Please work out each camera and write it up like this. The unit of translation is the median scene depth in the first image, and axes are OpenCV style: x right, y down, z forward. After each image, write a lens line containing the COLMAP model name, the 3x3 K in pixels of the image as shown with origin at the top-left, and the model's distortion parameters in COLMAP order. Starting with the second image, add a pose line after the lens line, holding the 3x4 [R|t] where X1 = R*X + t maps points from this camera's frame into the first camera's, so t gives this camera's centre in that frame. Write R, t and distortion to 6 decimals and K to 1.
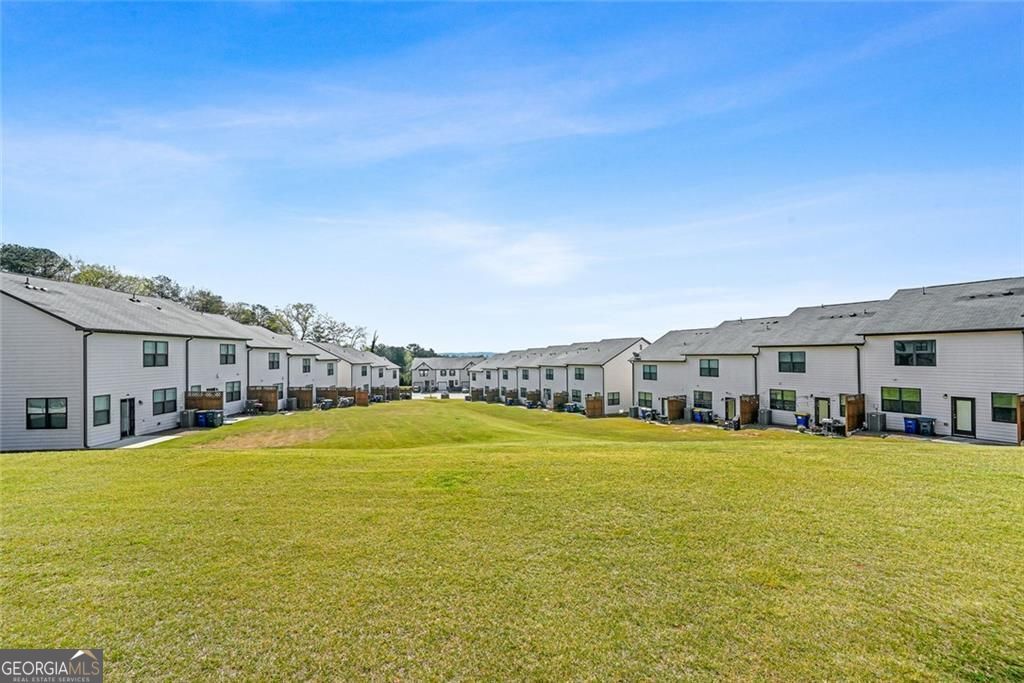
lens RADIAL K [[409.6, 0, 509.9], [0, 409.6, 349.7], [0, 0, 1]] dist [-0.004301, -0.000227]
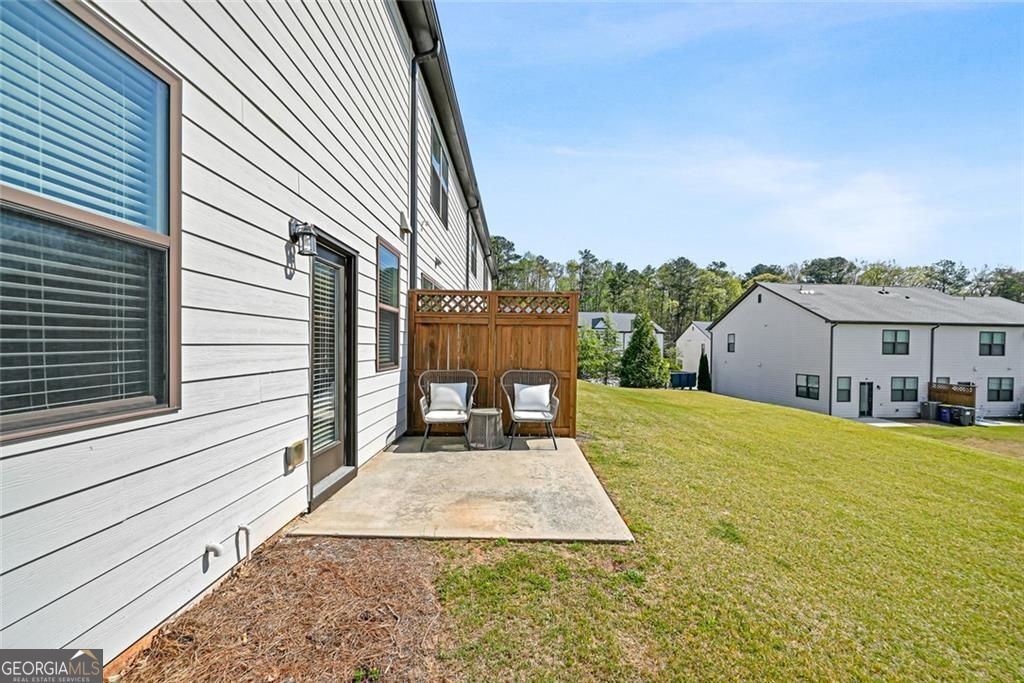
lens RADIAL K [[409.6, 0, 512.1], [0, 409.6, 343.7], [0, 0, 1]] dist [-0.004301, -0.000227]
pose [[0.032895, 0.005353, -0.999444, 0.125014], [-0.000777, 0.999985, 0.005330, 0.008541], [0.999458, 0.000601, 0.032899, -0.000804]]
